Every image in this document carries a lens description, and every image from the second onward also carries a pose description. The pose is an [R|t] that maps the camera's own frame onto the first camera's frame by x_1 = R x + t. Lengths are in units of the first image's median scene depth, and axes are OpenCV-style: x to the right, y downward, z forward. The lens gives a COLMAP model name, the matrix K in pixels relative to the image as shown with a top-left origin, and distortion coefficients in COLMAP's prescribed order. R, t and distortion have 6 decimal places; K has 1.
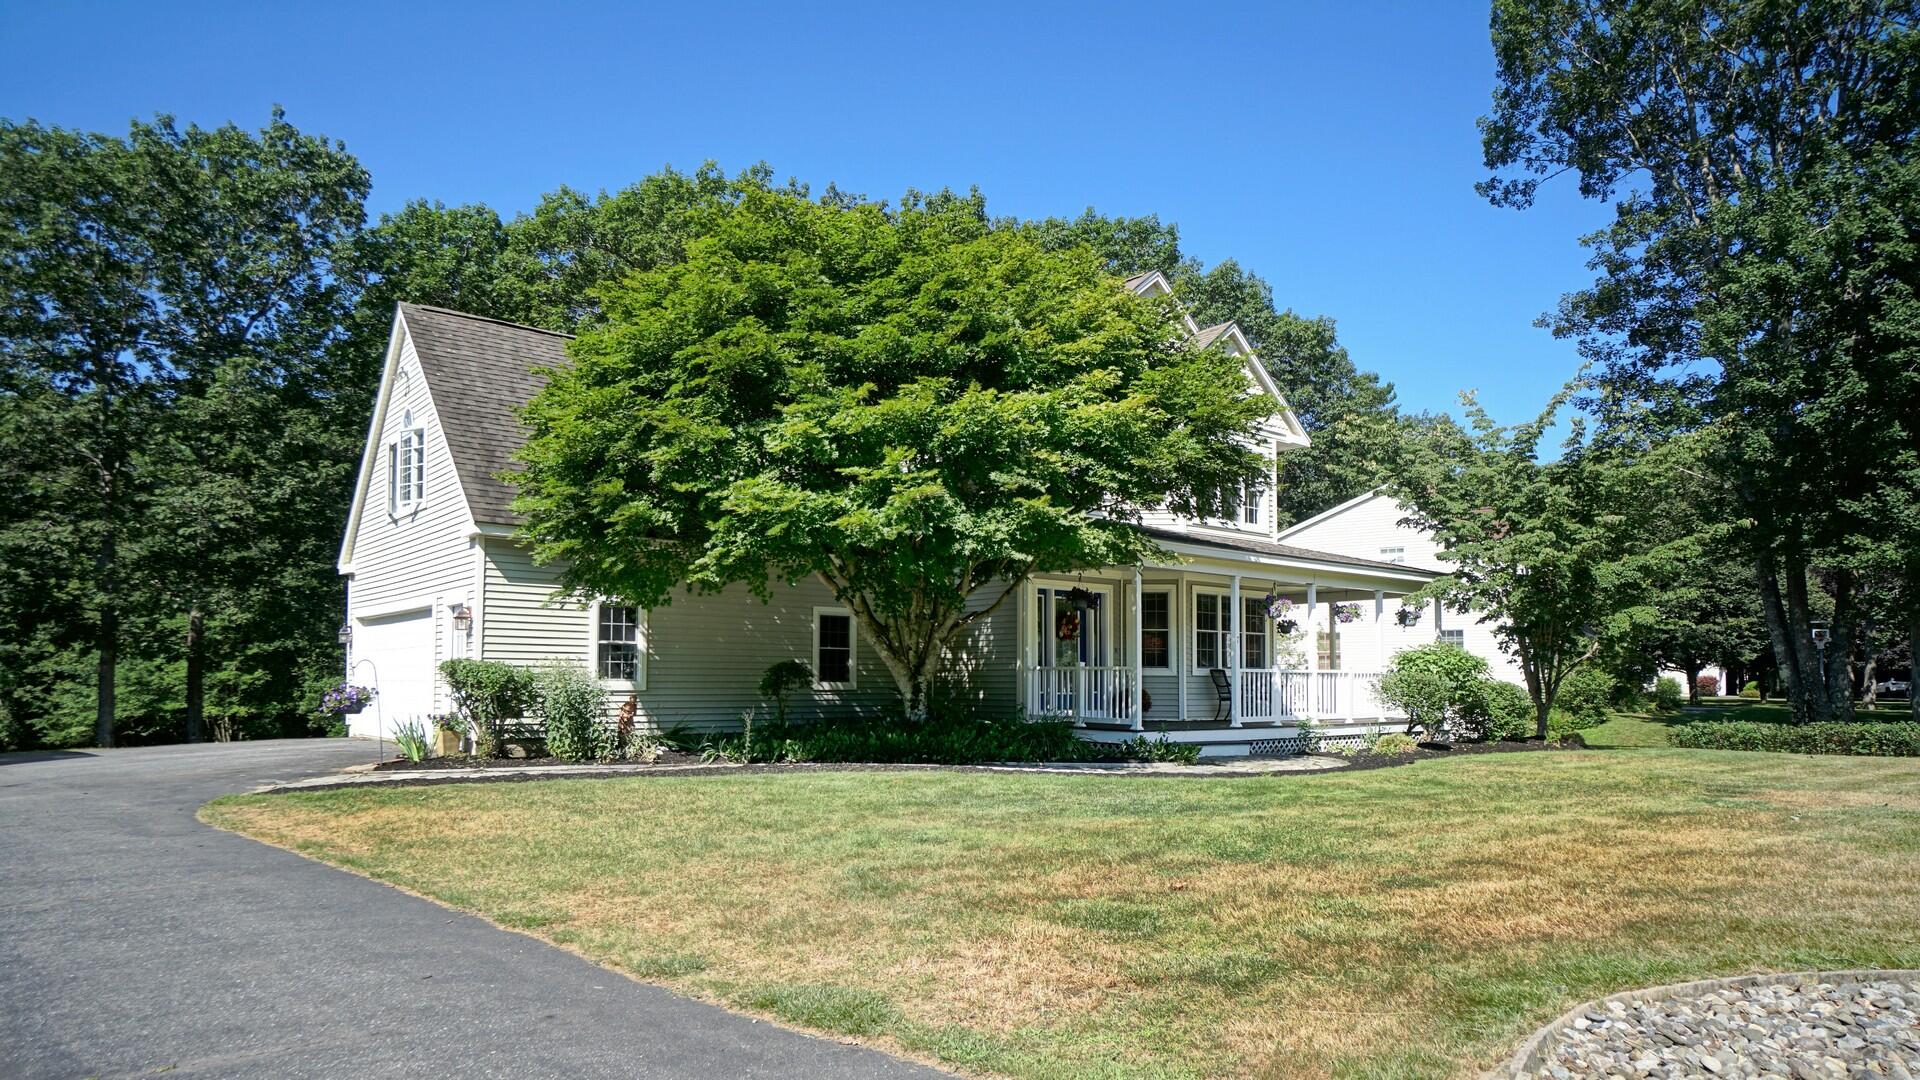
lens RADIAL K [[1217.1, 0, 957.6], [0, 1217.1, 627.5], [0, 0, 1]] dist [-0.000824, 0.000090]
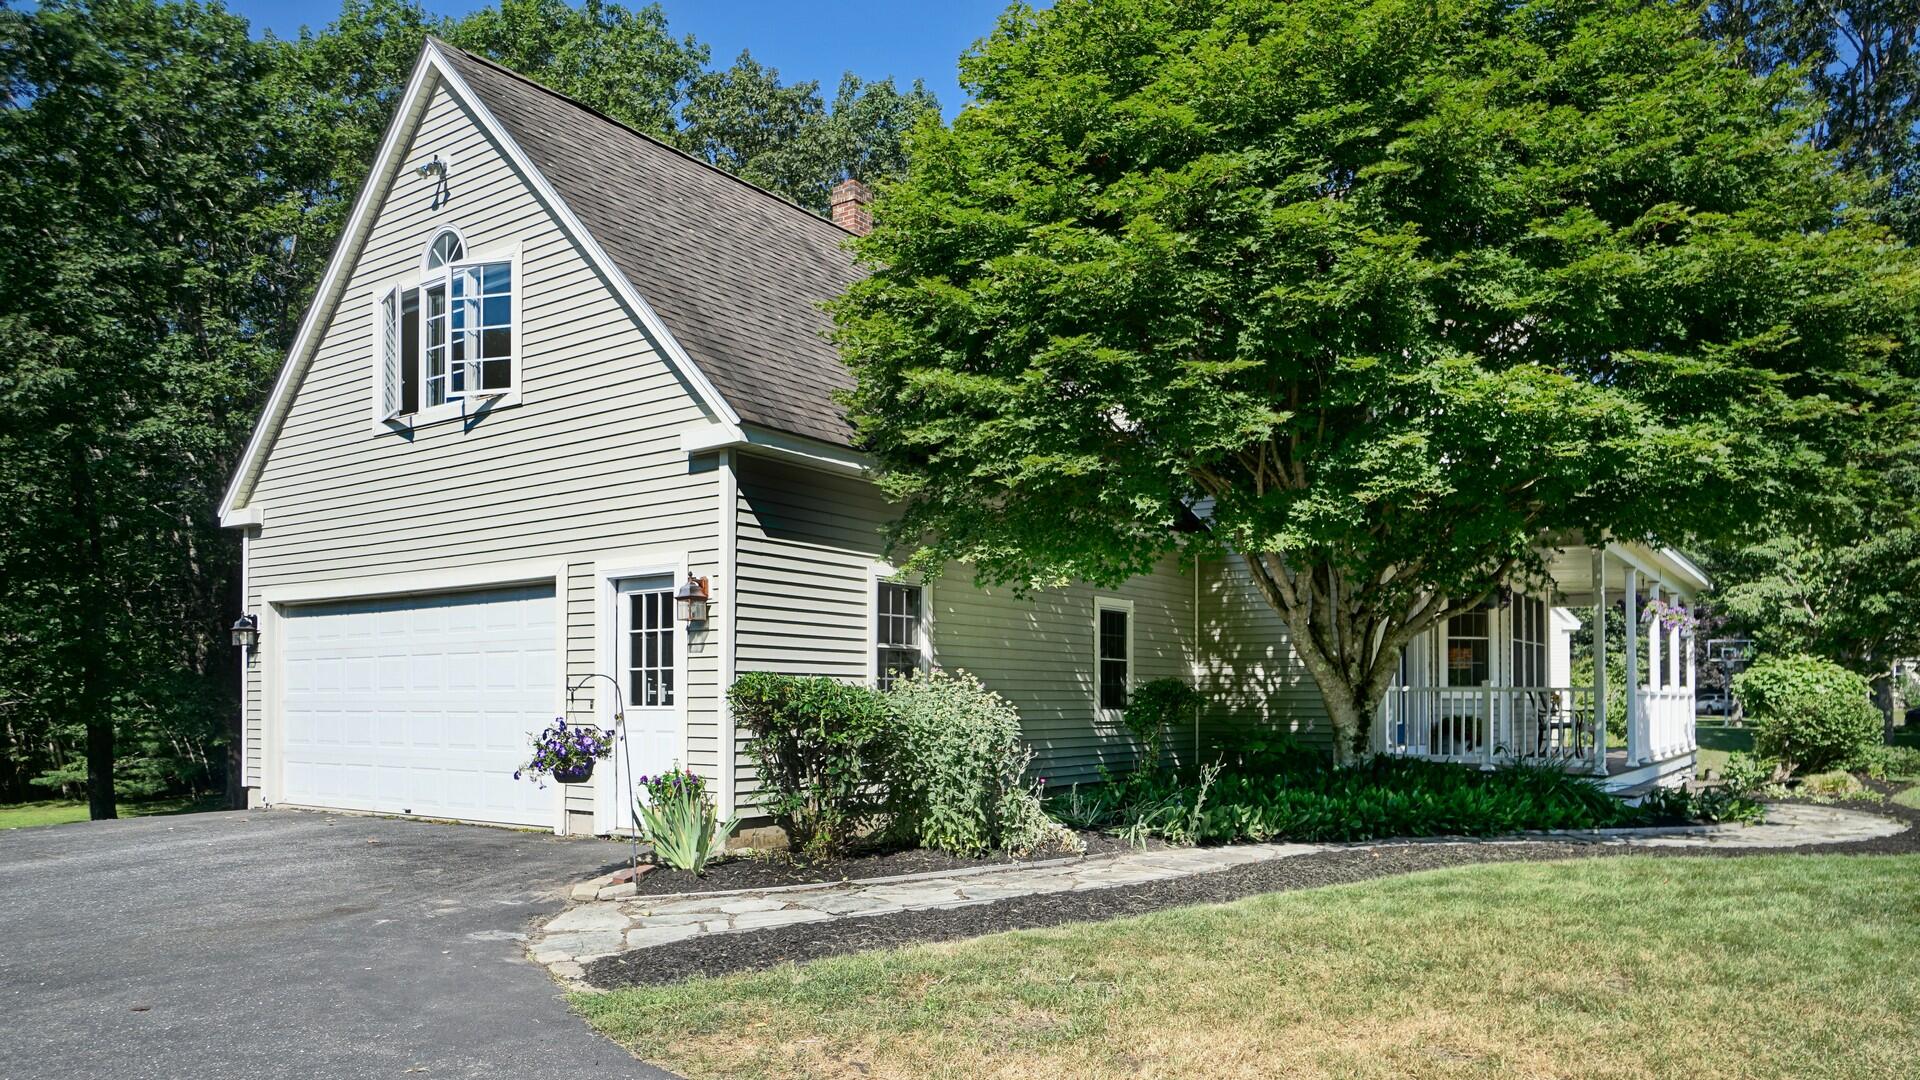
lens RADIAL K [[1264.1, 0, 963.9], [0, 1264.1, 690.9], [0, 0, 1]] dist [0.023868, 0.001885]
pose [[0.958445, -0.001565, 0.285272, -0.370887], [-0.009199, 0.999295, 0.036389, 0.009493], [-0.285128, -0.037502, 0.957756, 0.342757]]
